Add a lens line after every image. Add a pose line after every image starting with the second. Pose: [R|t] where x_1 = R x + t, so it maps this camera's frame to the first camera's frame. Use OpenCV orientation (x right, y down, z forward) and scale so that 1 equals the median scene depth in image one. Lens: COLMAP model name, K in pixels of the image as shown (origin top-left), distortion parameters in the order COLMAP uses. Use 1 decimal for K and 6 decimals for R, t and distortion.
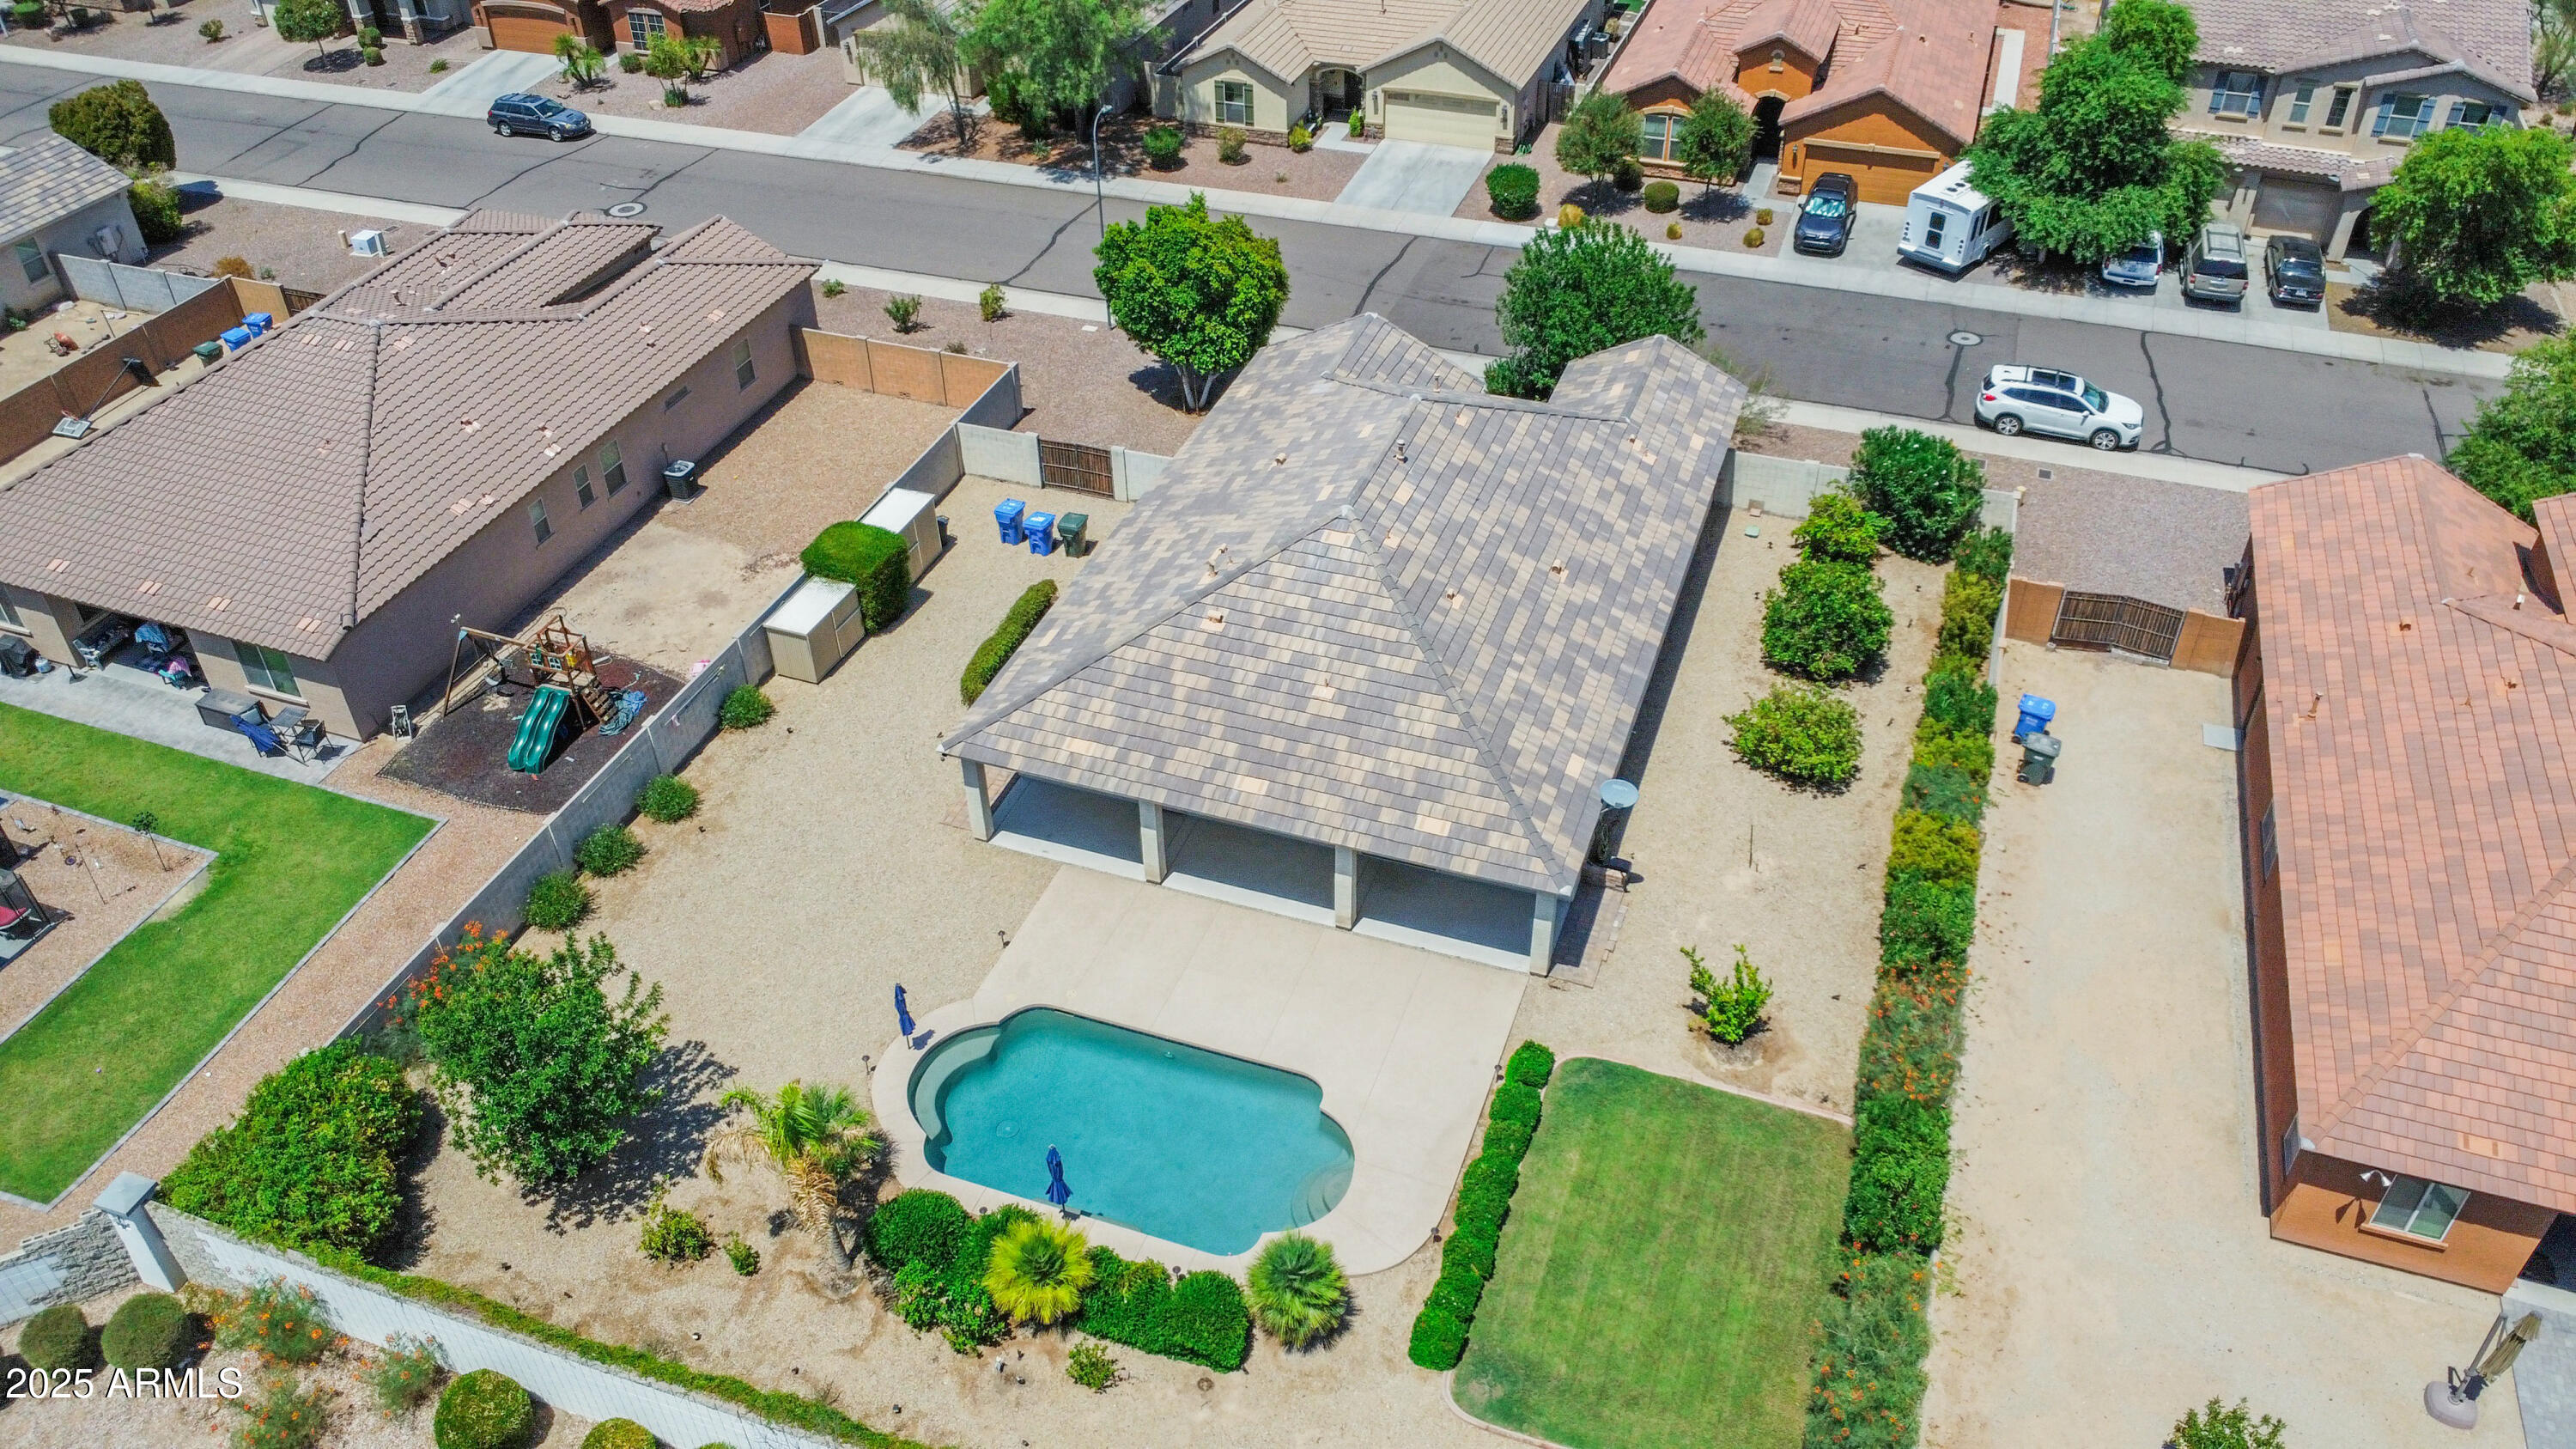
lens RADIAL K [[1878.4, 0, 1284.7], [0, 1878.4, 715.9], [0, 0, 1]] dist [-0.020295, -0.023681]
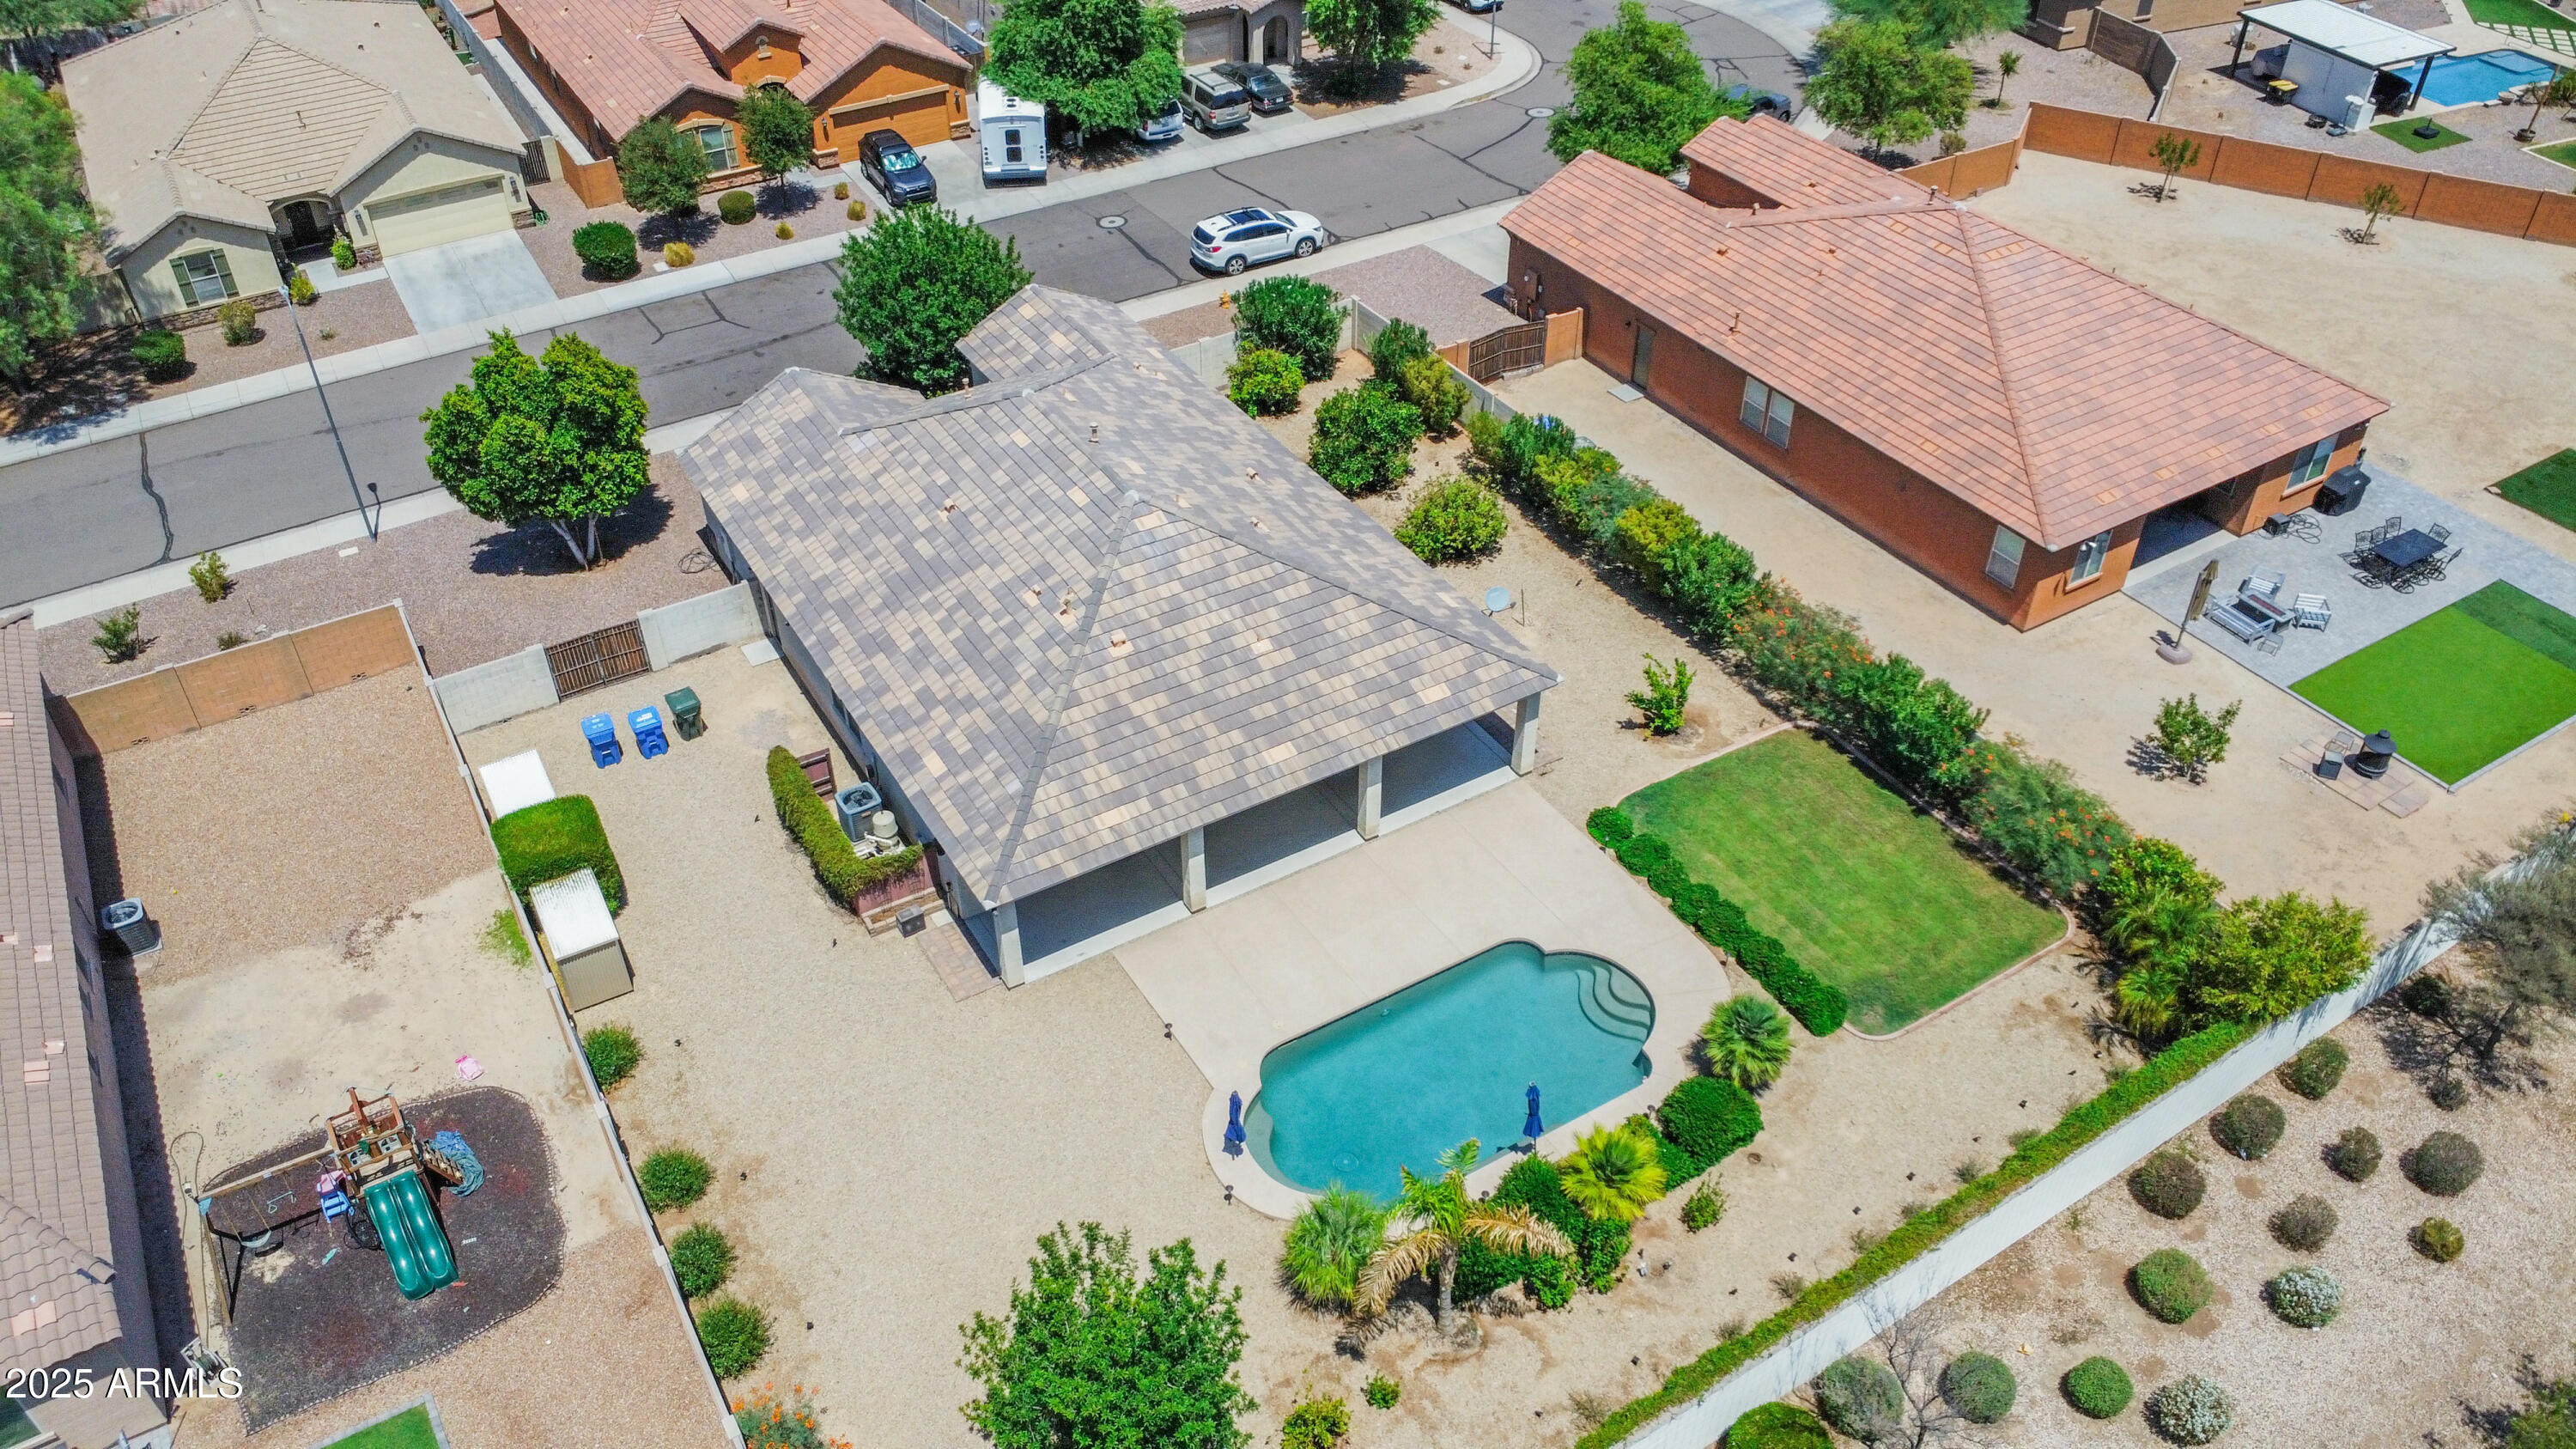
lens RADIAL K [[1878.4, 0, 1284.7], [0, 1878.4, 715.9], [0, 0, 1]] dist [-0.020295, -0.023681]
pose [[0.626962, -0.472788, 0.619186, -0.503400], [0.473033, 0.862539, 0.179630, -0.127914], [-0.618998, 0.180274, 0.764423, 0.181153]]
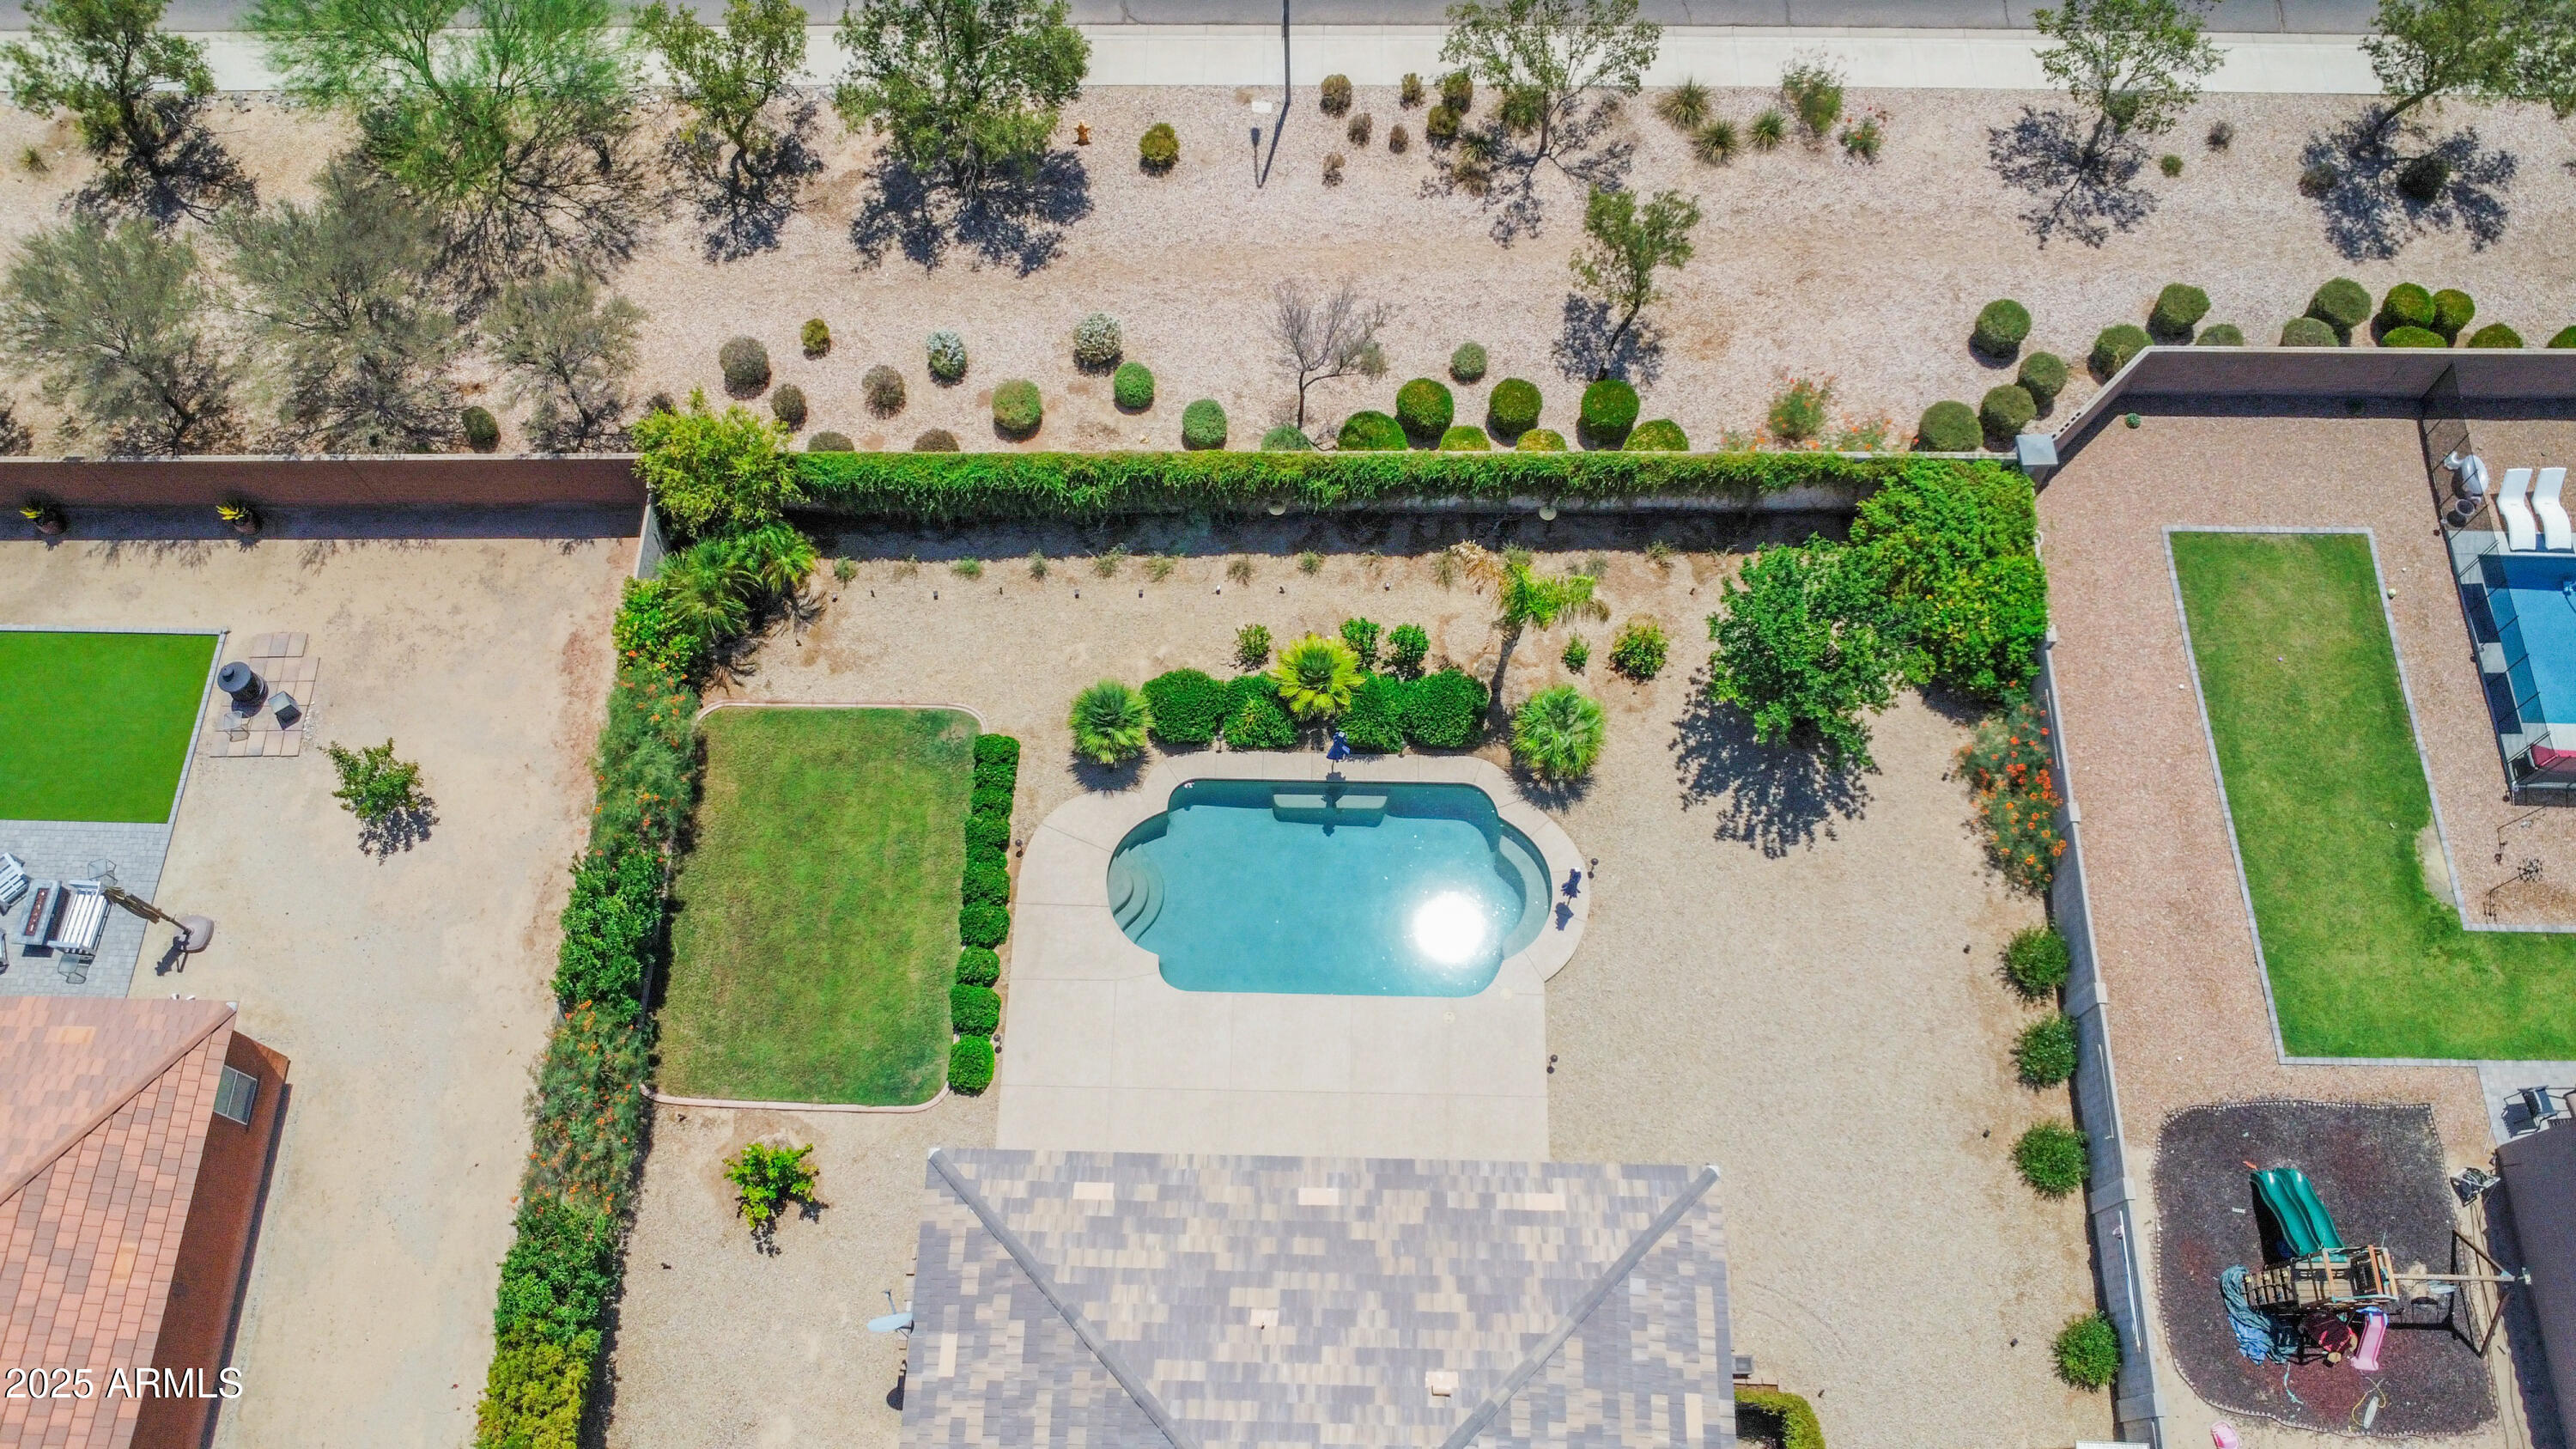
lens RADIAL K [[1878.4, 0, 1284.7], [0, 1878.4, 715.9], [0, 0, 1]] dist [-0.020295, -0.023681]
pose [[-0.948378, 0.300759, -0.100619, 0.012899], [-0.170470, -0.215900, 0.961419, -0.572823], [0.267432, 0.928941, 0.256025, 0.467476]]
